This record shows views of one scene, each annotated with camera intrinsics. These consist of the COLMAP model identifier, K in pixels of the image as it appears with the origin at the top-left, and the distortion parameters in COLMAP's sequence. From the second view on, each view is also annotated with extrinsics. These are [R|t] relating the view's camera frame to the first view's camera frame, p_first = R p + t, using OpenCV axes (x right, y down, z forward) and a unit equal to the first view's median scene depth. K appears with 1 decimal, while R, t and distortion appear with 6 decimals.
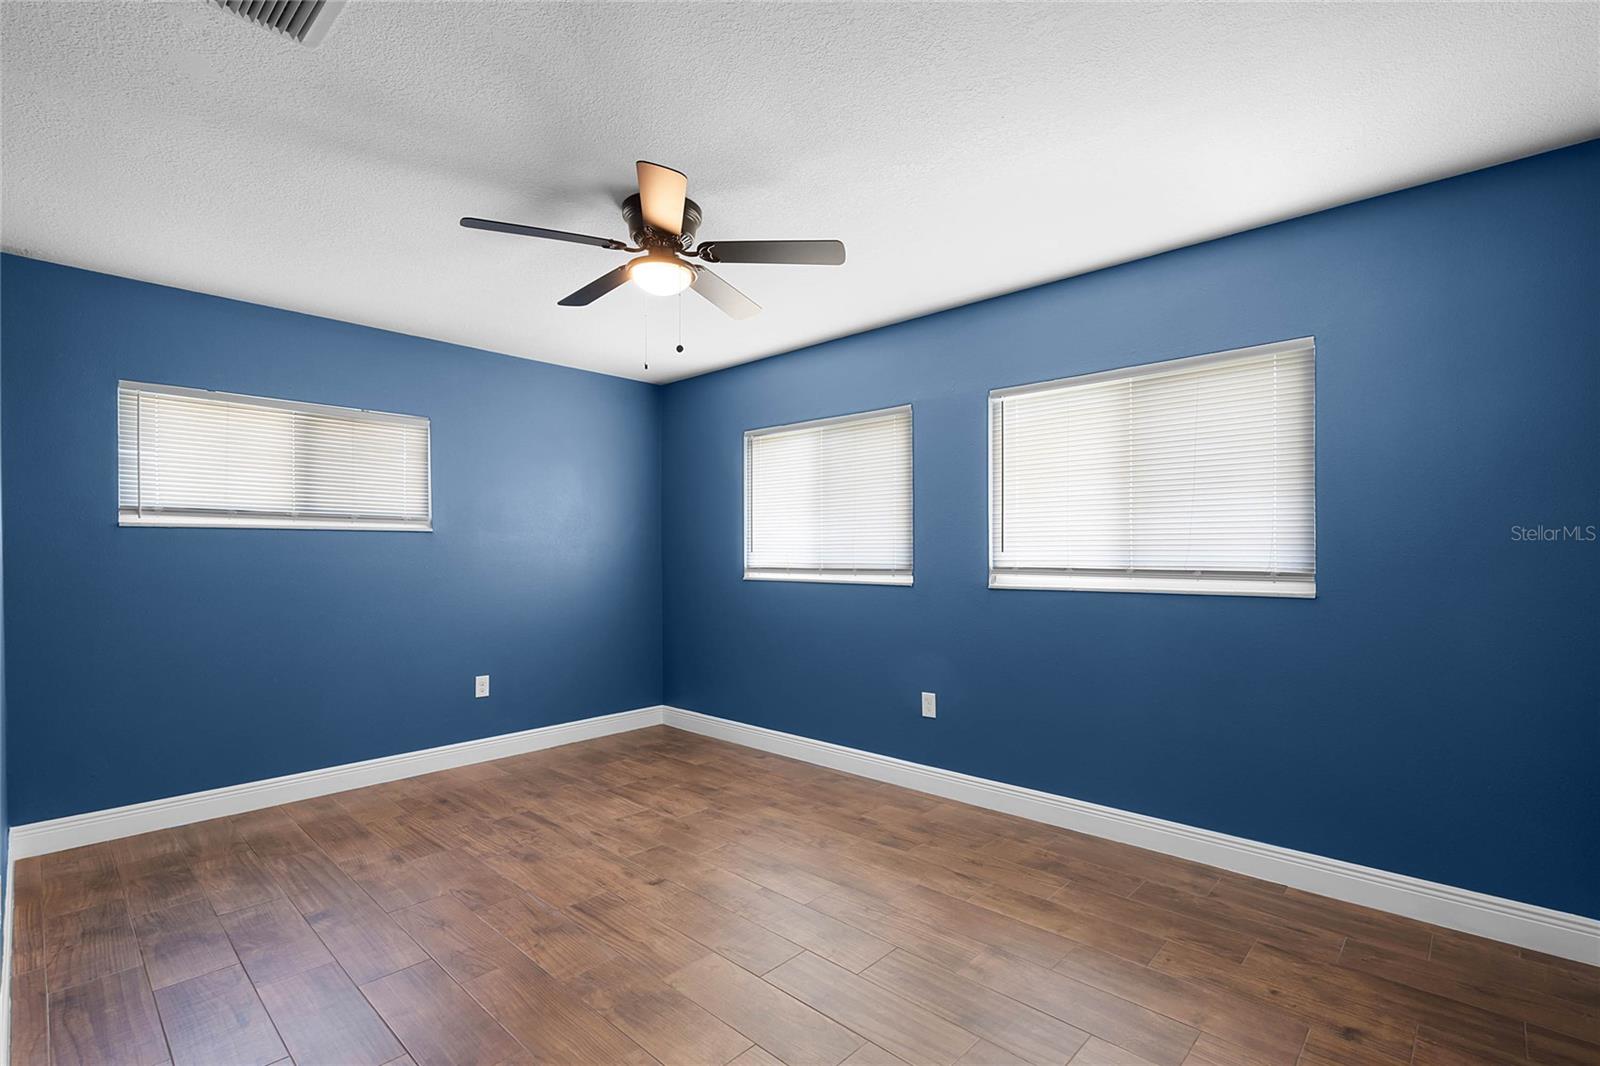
lens RADIAL K [[744.2, 0, 791.8], [0, 744.2, 537.6], [0, 0, 1]] dist [-0.006129, 0.001687]
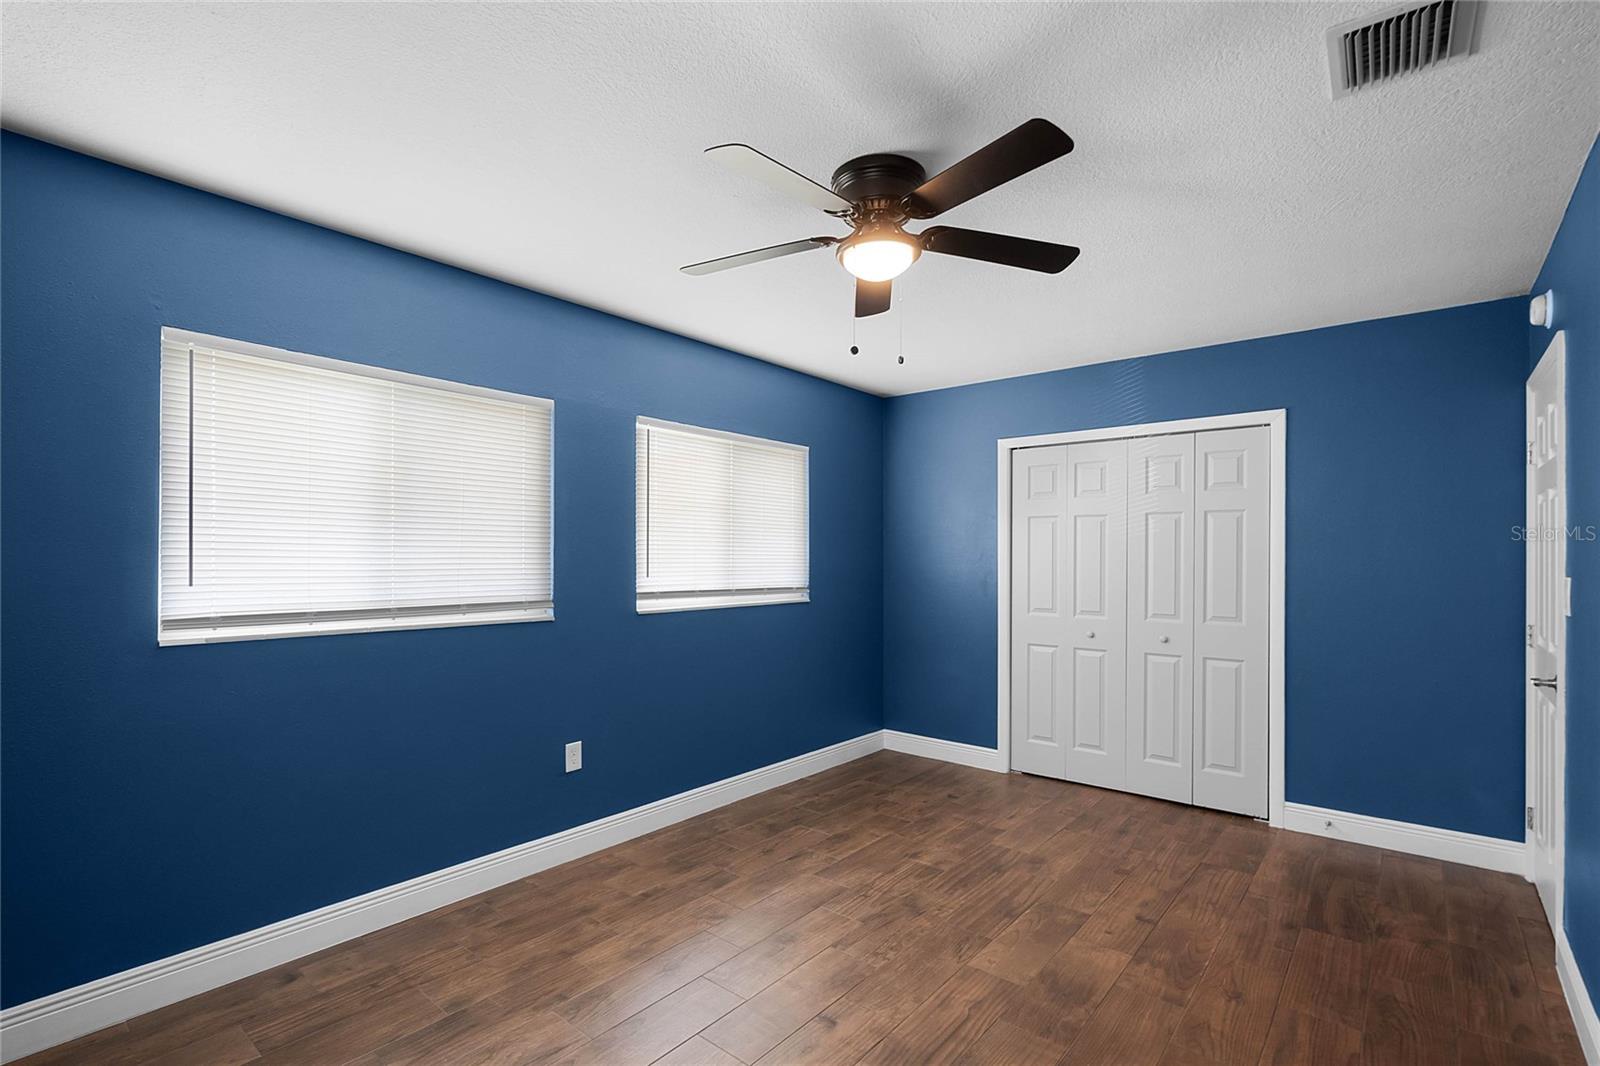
lens RADIAL K [[744.2, 0, 808.6], [0, 744.2, 558.4], [0, 0, 1]] dist [-0.006129, 0.001687]
pose [[-0.083168, 0.007232, 0.996509, -0.746772], [-0.018888, 0.999783, -0.008832, -0.001808], [-0.996357, -0.019557, -0.083014, 0.866429]]
